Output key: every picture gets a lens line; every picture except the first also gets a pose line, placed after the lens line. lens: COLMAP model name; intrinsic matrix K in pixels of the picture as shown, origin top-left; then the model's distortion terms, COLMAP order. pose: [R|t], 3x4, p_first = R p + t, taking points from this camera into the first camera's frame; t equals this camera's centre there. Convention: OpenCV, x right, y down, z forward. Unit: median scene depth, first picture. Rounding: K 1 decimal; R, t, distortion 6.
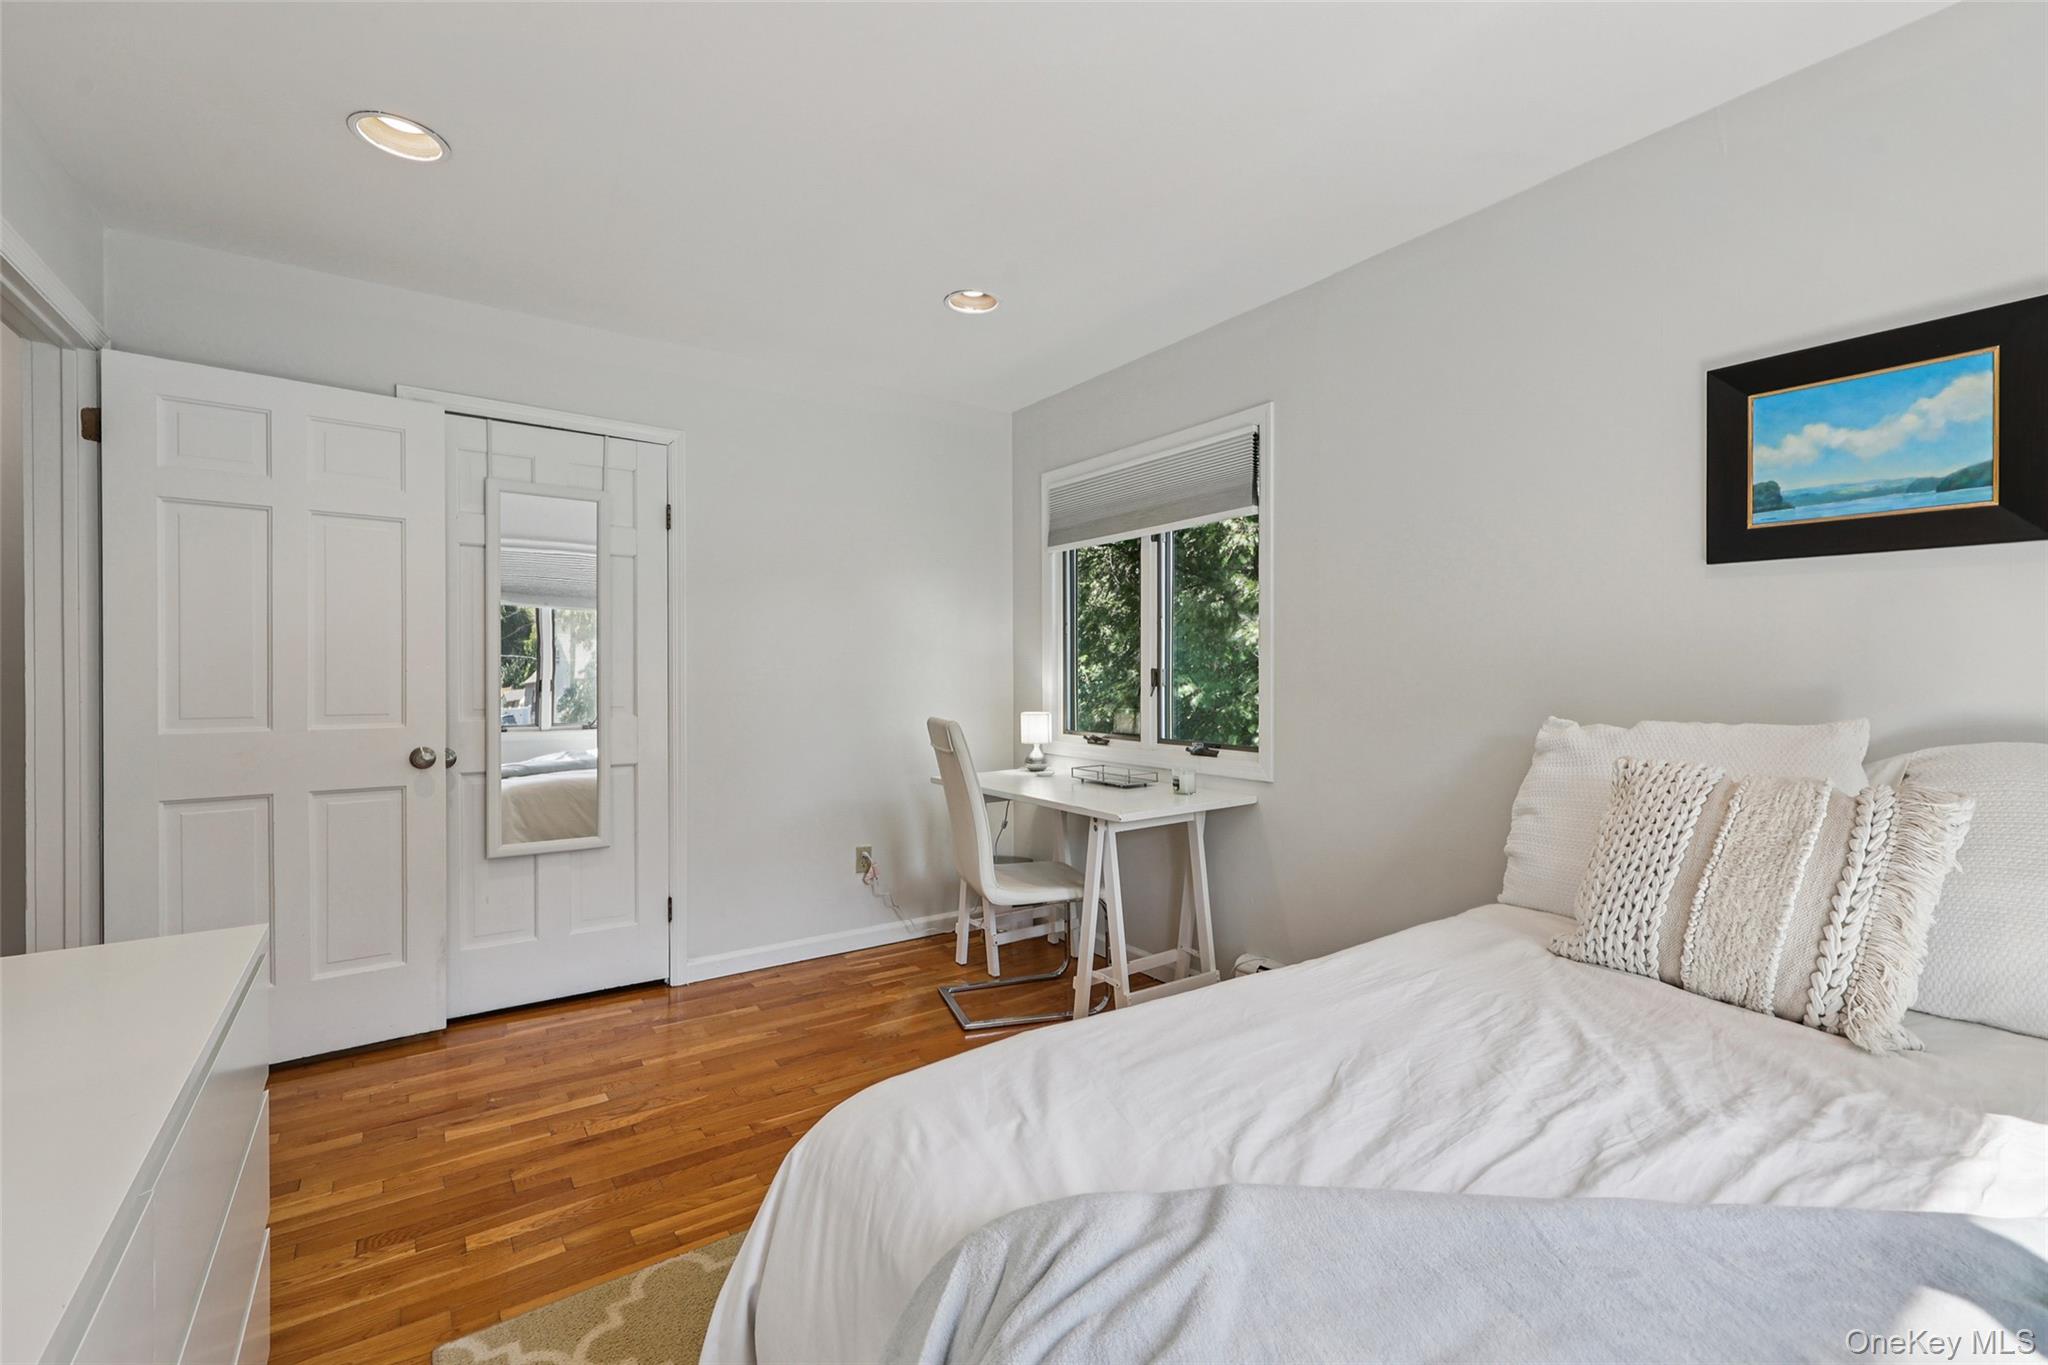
lens RADIAL K [[860.0, 0, 1030.5], [0, 860.0, 673.8], [0, 0, 1]] dist [-0.000339, -0.000018]
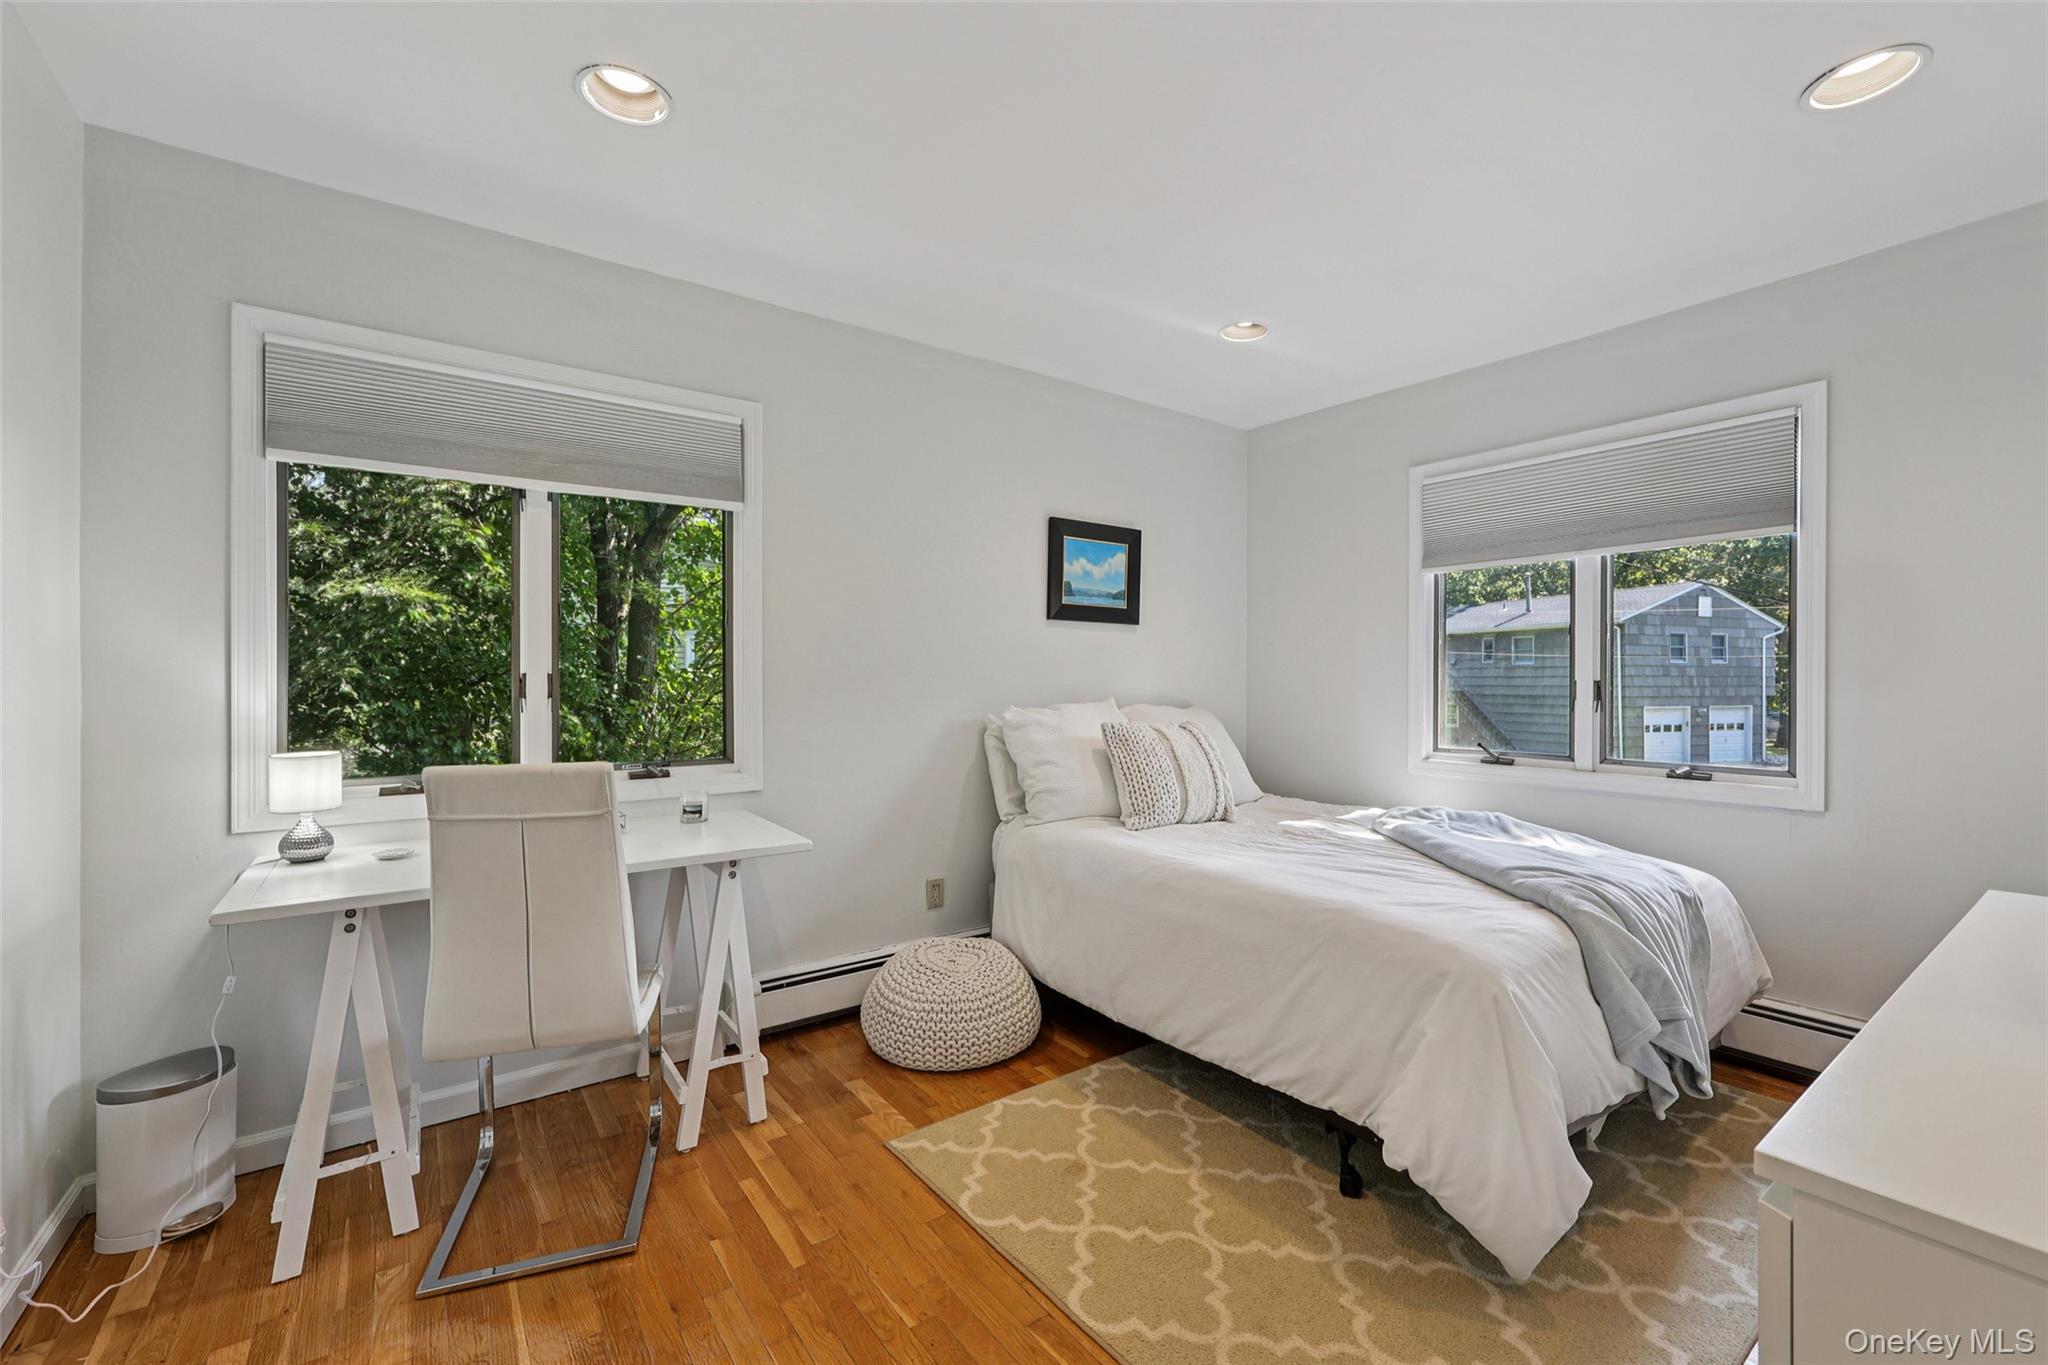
lens RADIAL K [[832.1, 0, 1019.0], [0, 832.1, 671.8], [0, 0, 1]] dist [0.000005, -0.000004]
pose [[0.004040, 0.004004, 0.999984, -0.727860], [0.000974, 0.999991, -0.004008, -0.005417], [-0.999991, 0.000990, 0.004036, 0.764385]]
